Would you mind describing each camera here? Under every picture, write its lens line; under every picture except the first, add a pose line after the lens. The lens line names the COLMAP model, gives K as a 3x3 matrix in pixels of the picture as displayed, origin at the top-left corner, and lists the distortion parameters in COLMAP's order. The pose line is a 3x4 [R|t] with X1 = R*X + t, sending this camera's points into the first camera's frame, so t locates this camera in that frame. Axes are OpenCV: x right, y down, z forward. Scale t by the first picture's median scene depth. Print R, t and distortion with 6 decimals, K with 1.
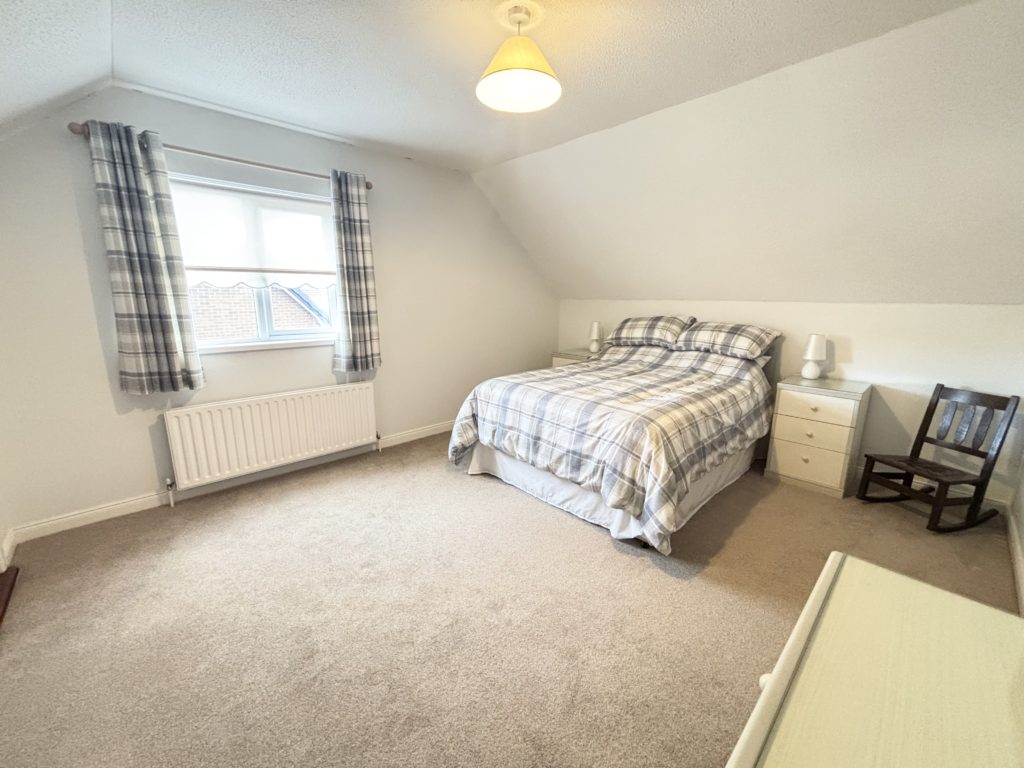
lens RADIAL K [[409.5, 0, 515.5], [0, 409.5, 379.6], [0, 0, 1]] dist [0.002617, 0.000310]
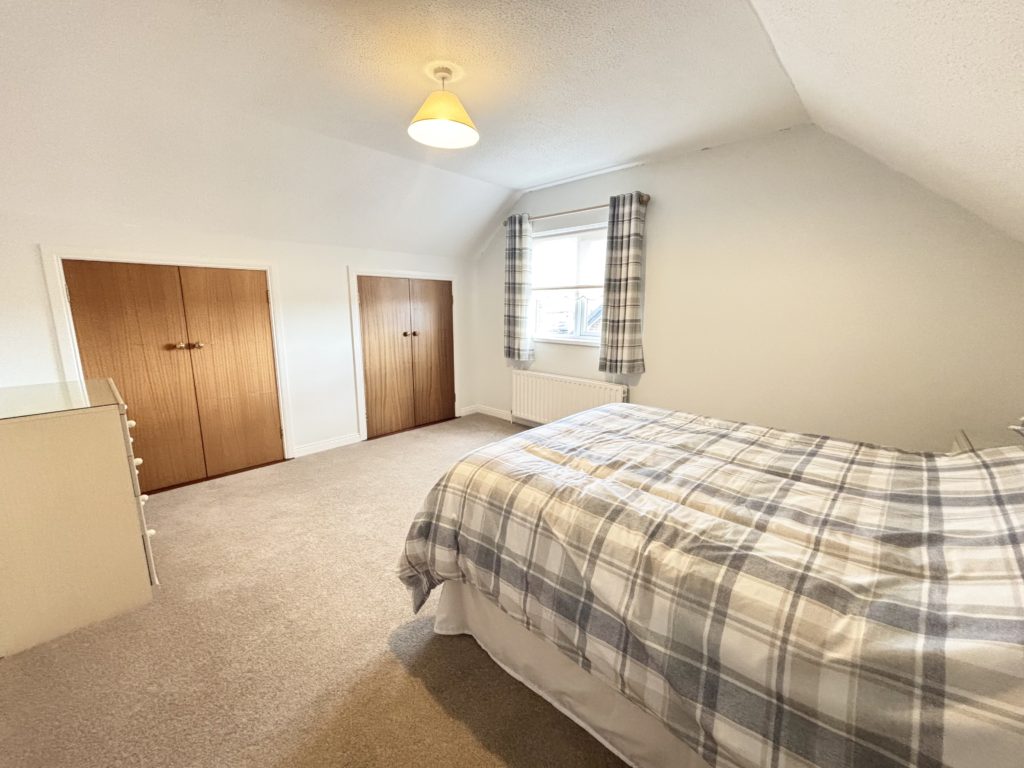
lens RADIAL K [[409.5, 0, 514.1], [0, 409.5, 386.1], [0, 0, 1]] dist [0.002617, 0.000310]
pose [[0.061945, 0.188152, -0.980184, 0.902748], [-0.207513, 0.963038, 0.171747, -0.160061], [0.976269, 0.192762, 0.098700, 0.835265]]
